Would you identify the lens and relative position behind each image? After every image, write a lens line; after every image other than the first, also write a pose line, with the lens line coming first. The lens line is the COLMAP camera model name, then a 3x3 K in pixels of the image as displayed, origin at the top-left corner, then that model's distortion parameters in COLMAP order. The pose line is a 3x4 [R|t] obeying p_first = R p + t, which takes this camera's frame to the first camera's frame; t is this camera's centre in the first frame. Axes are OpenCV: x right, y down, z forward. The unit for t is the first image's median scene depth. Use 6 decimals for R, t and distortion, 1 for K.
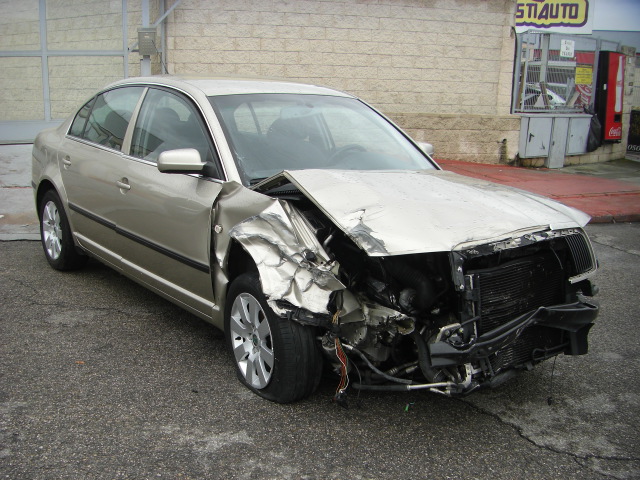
lens RADIAL K [[720.1, 0, 291.4], [0, 720.1, 305.3], [0, 0, 1]] dist [-0.164228, 0.057578]
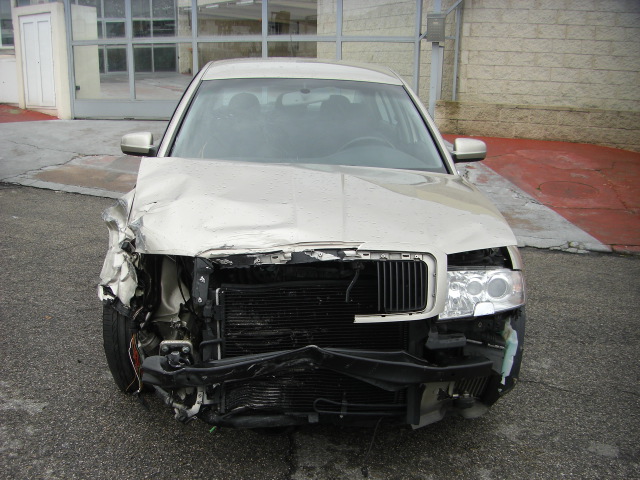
lens RADIAL K [[720.1, 0, 291.4], [0, 720.1, 305.3], [0, 0, 1]] dist [-0.164228, 0.057578]
pose [[0.825938, 0.170360, -0.537405, 0.741213], [-0.163374, 0.984673, 0.061056, -0.084161], [0.539569, 0.037370, 0.841111, 0.317666]]
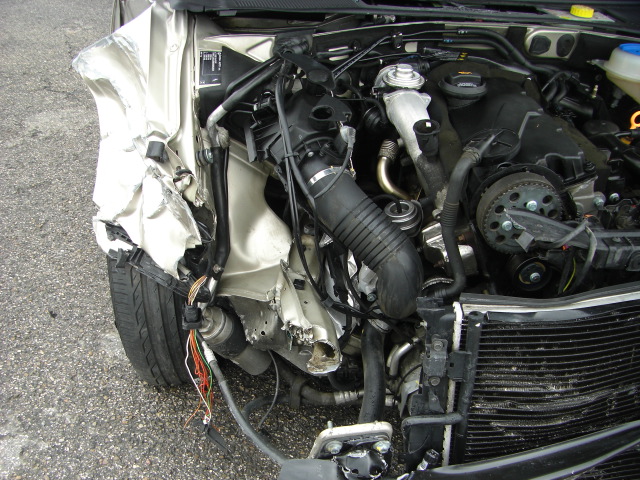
lens RADIAL K [[720.1, 0, 291.4], [0, 720.1, 305.3], [0, 0, 1]] dist [-0.164228, 0.057578]
pose [[0.896210, 0.277454, -0.346160, 0.282880], [-0.138526, 0.916295, 0.375784, -0.157832], [0.421448, -0.288829, 0.859628, 0.628185]]
